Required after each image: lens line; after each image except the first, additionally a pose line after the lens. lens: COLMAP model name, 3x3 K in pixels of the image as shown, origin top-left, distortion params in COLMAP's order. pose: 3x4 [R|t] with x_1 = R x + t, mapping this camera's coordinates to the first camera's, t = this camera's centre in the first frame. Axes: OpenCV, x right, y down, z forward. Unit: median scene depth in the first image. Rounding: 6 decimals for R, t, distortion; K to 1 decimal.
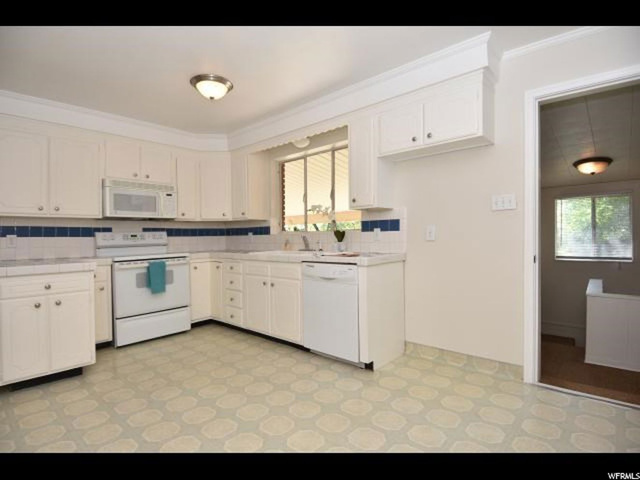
lens RADIAL K [[335.6, 0, 316.3], [0, 335.6, 237.5], [0, 0, 1]] dist [0.024226, -0.016583]
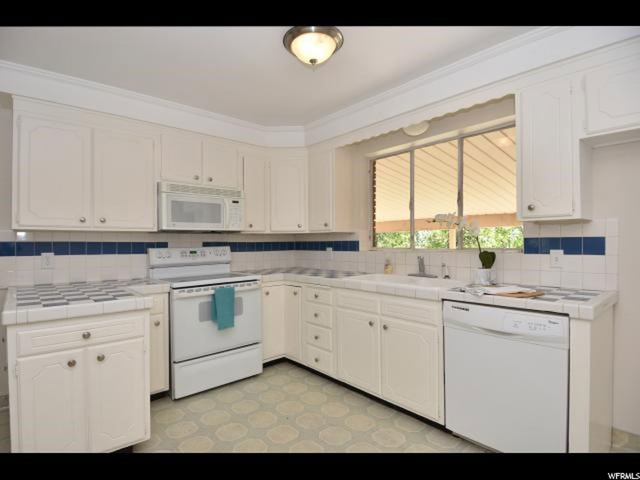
lens RADIAL K [[335.6, 0, 324.1], [0, 335.6, 242.6], [0, 0, 1]] dist [0.024226, -0.016583]
pose [[0.996217, 0.004897, -0.086762, -0.177618], [-0.005168, 0.999982, -0.002899, -0.030784], [0.086747, 0.003337, 0.996225, 0.250063]]
